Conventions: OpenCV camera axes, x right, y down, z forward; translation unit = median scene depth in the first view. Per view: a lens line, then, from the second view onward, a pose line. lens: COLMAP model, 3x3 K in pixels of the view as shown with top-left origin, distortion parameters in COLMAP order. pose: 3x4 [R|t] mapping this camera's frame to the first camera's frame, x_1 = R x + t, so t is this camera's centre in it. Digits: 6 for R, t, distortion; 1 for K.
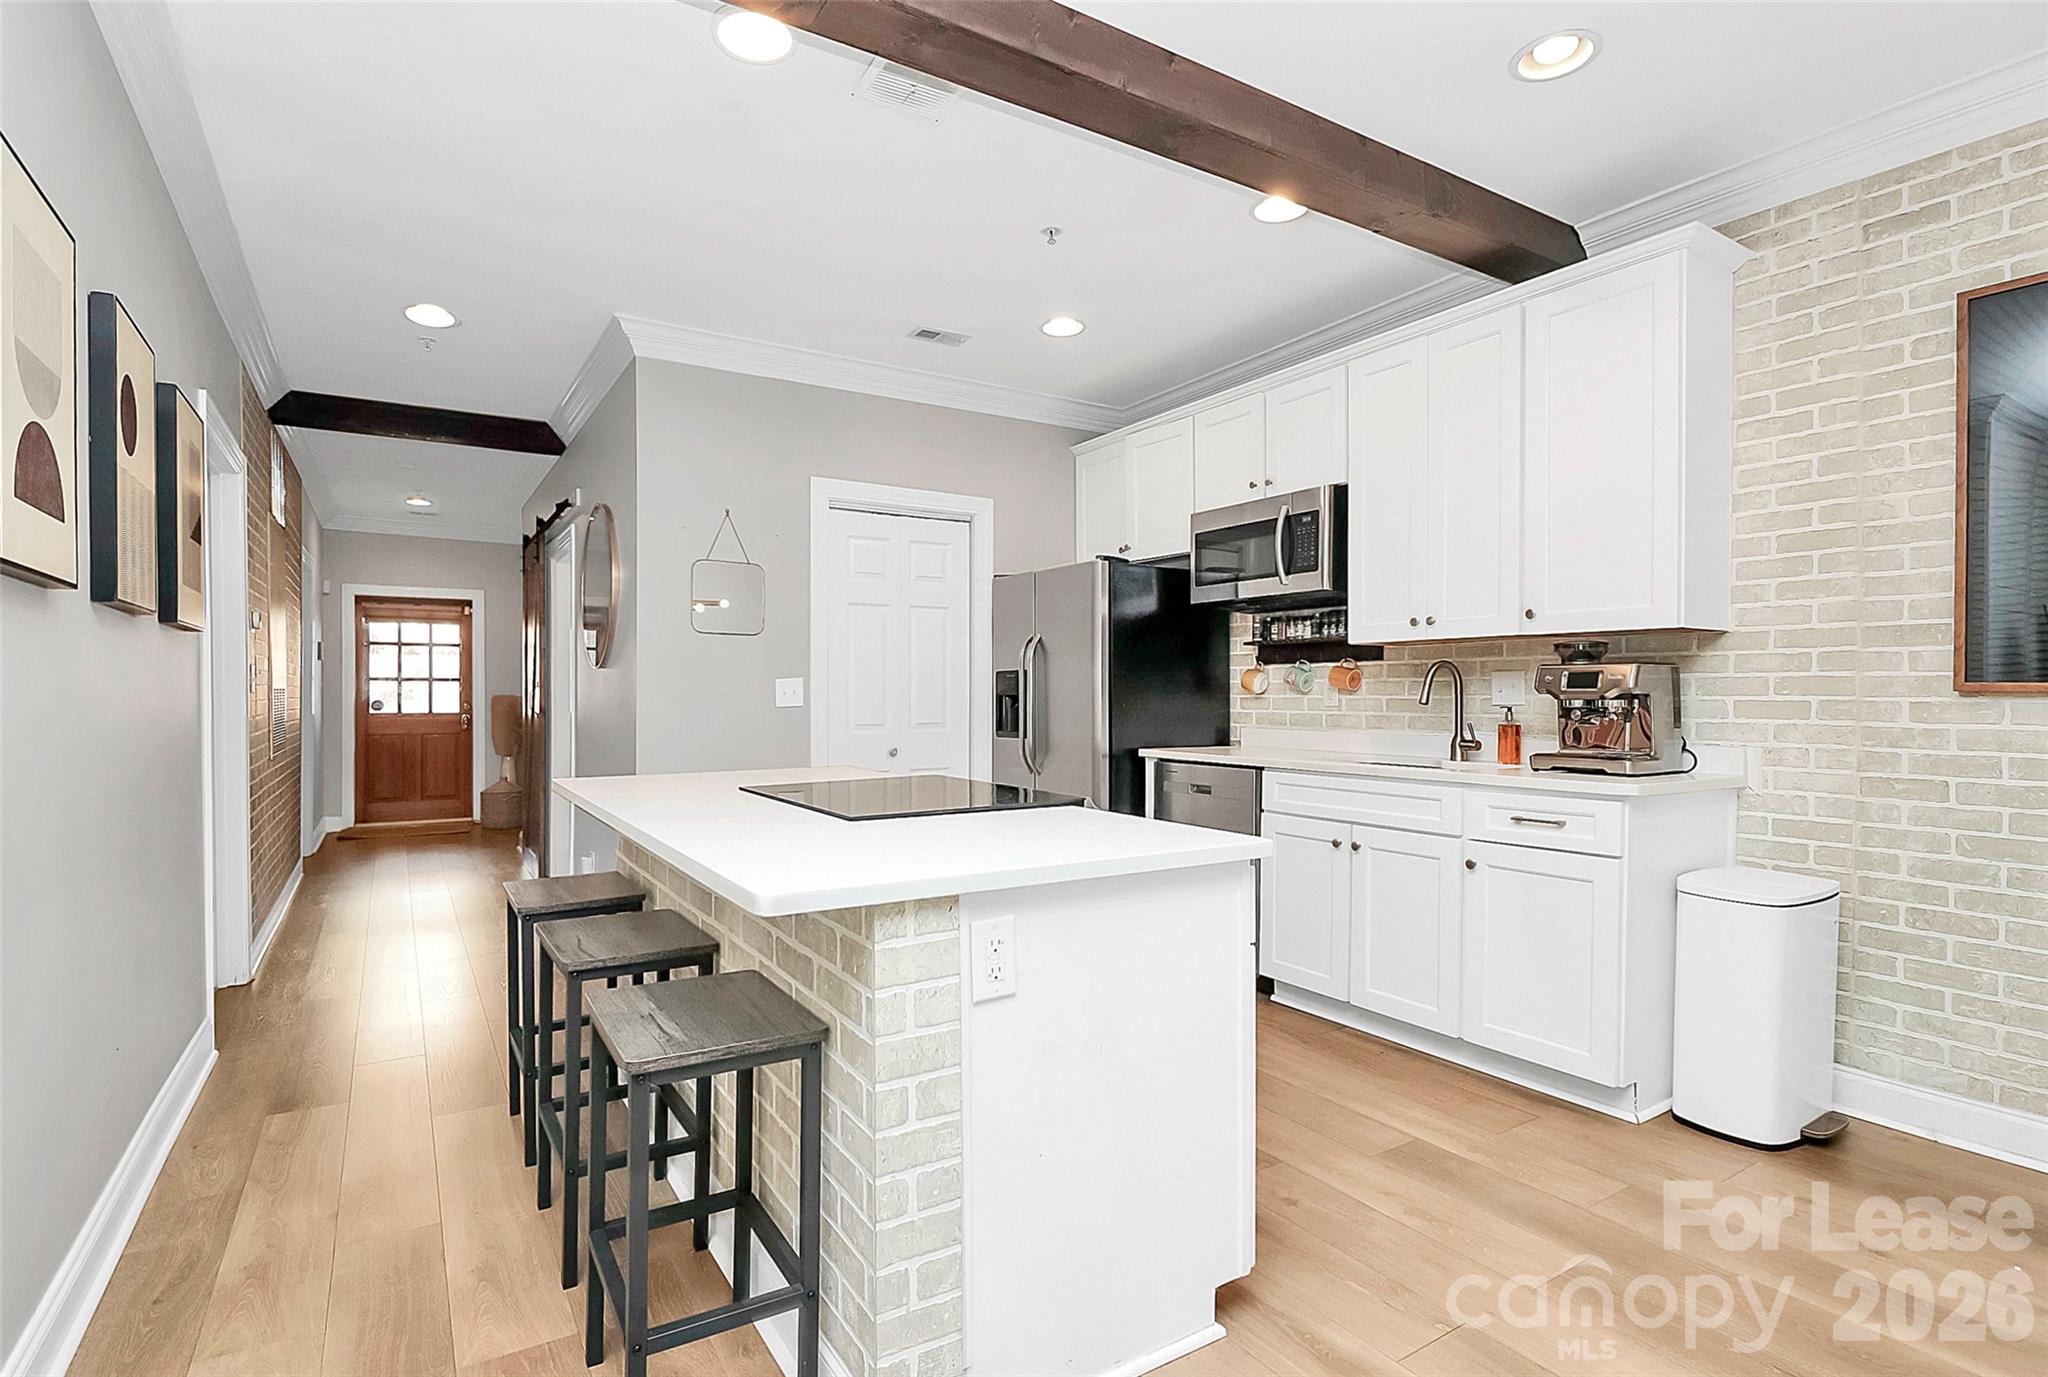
lens RADIAL K [[999.5, 0, 1012.3], [0, 999.5, 708.4], [0, 0, 1]] dist [-0.000621, -0.012931]
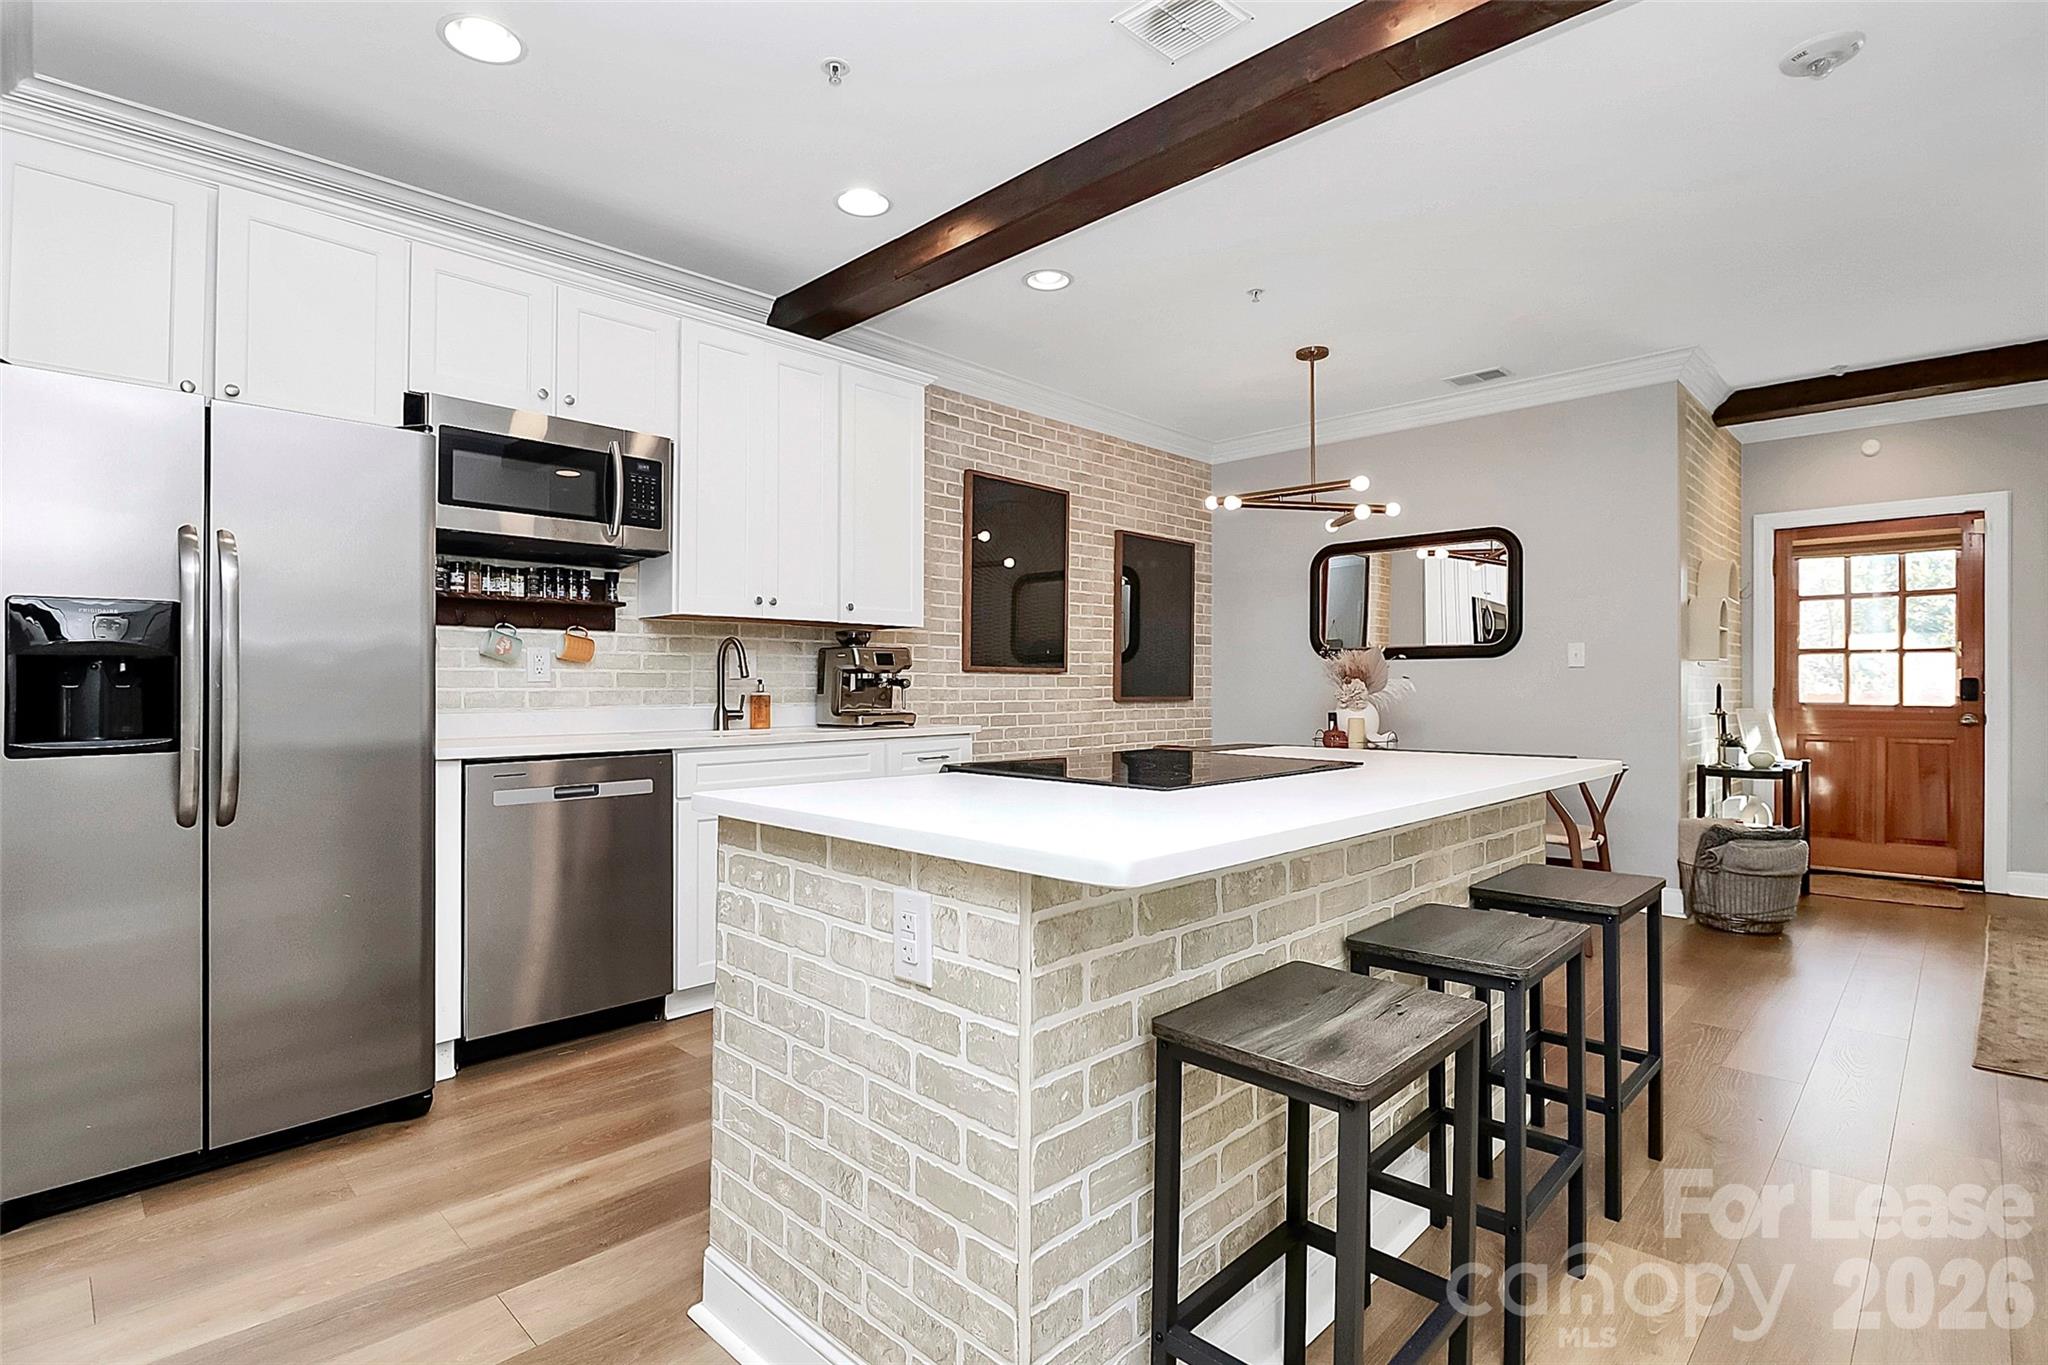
lens RADIAL K [[971.0, 0, 1024.0], [0, 971.0, 682.5], [0, 0, 1]] dist [0.013581, -0.016445]
pose [[-0.239921, 0.003179, 0.970787, -0.707457], [0.015874, 0.999874, 0.000649, 0.005666], [-0.970663, 0.015566, -0.239941, 1.006586]]
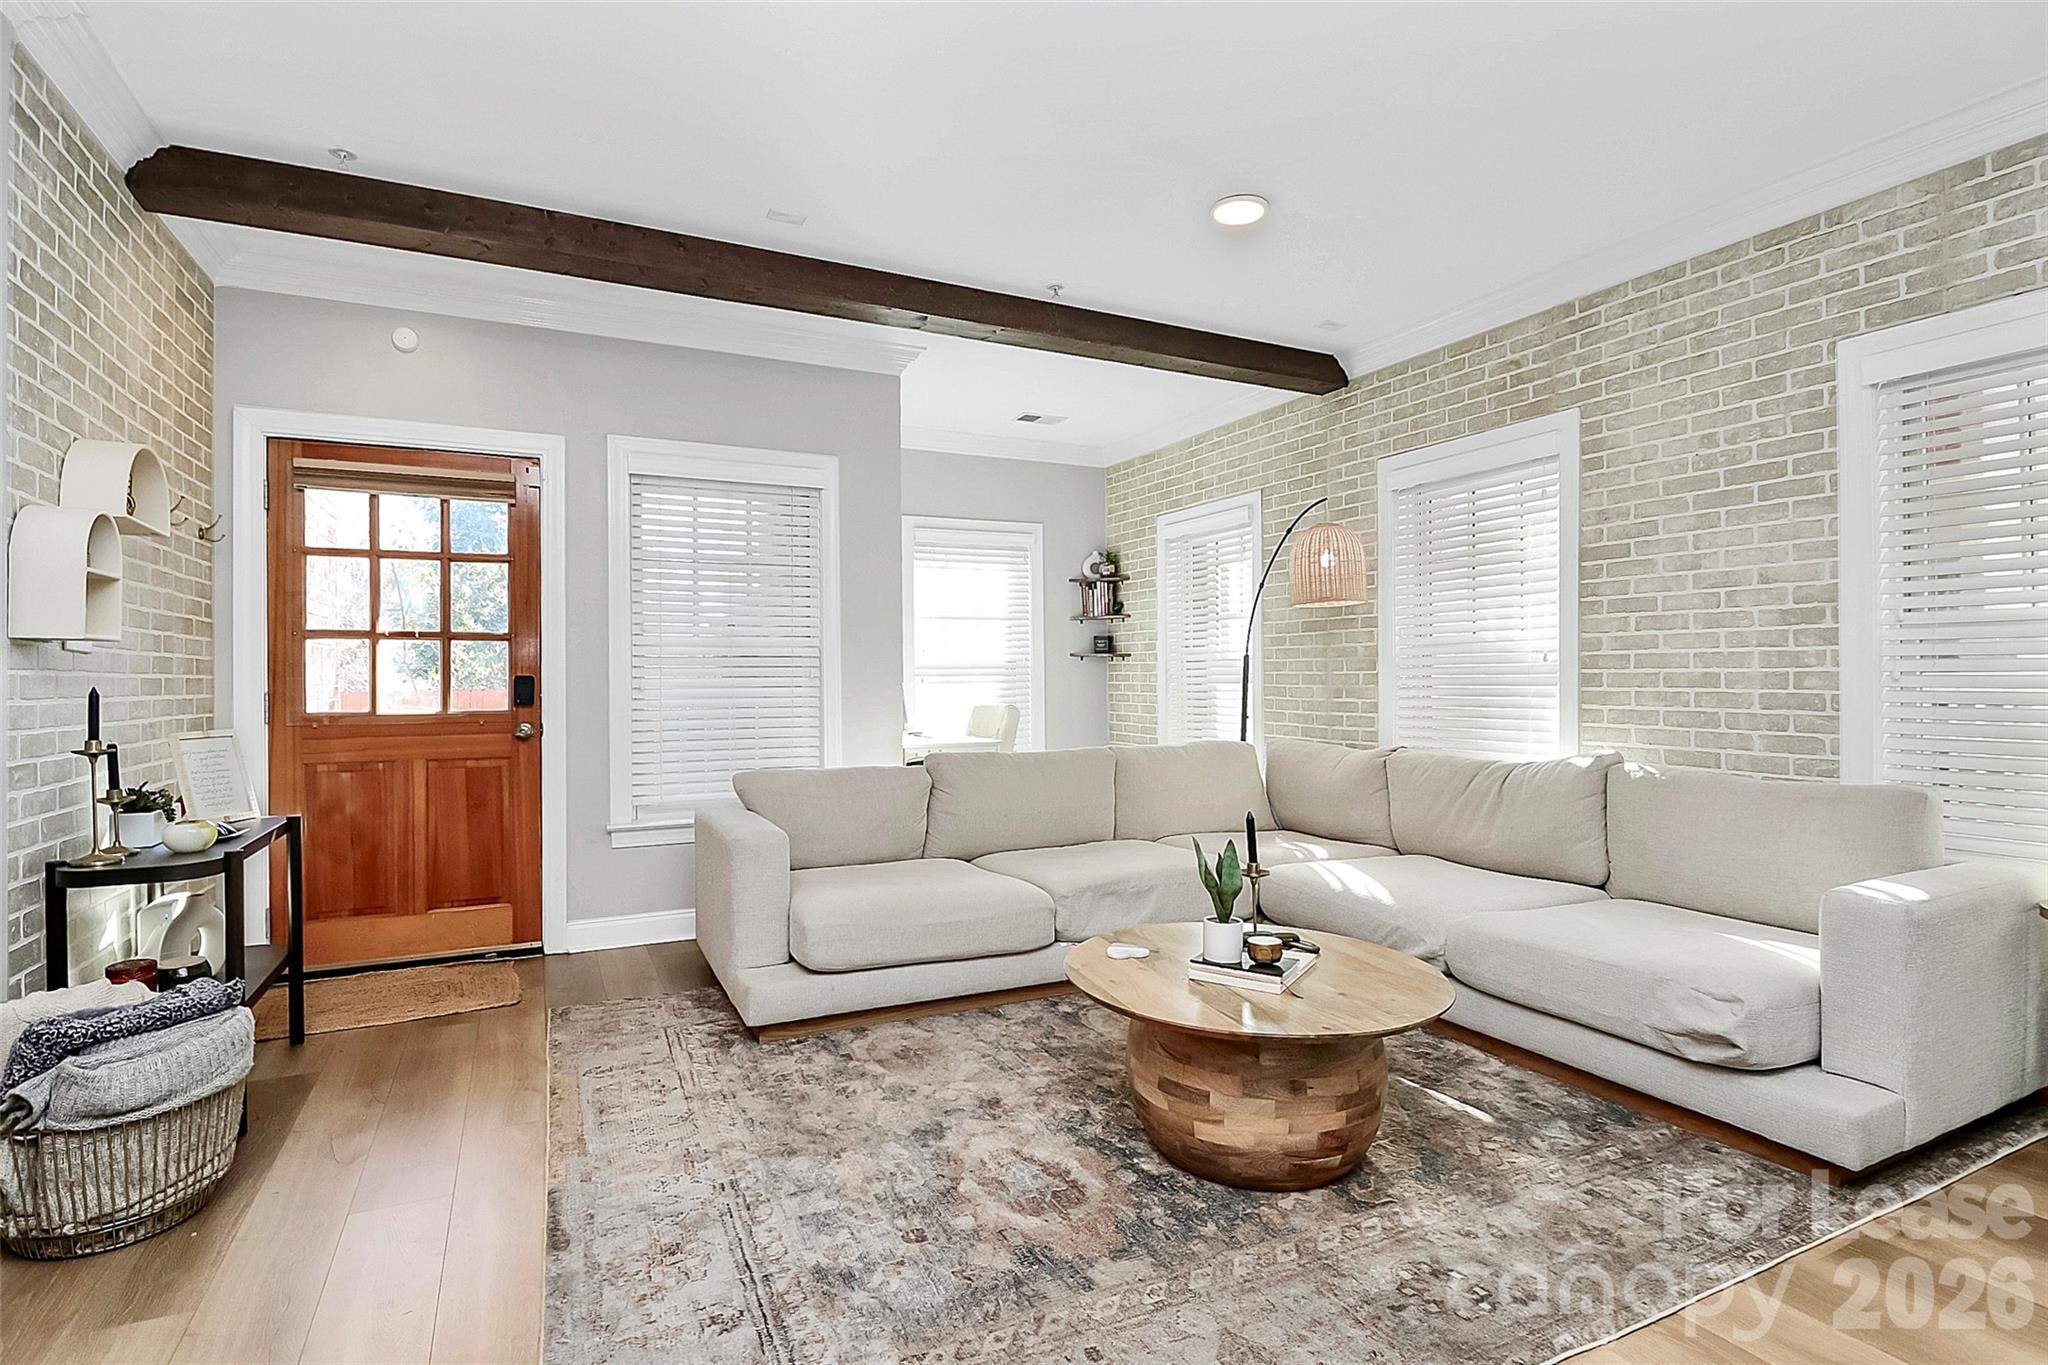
lens RADIAL K [[992.7, 0, 1010.3], [0, 992.7, 671.6], [0, 0, 1]] dist [-0.001943, -0.004506]
pose [[-0.994364, 0.006452, 0.105825, -0.276828], [0.007653, 0.999911, 0.010946, 0.010357], [-0.105745, 0.011694, -0.994324, 0.294183]]
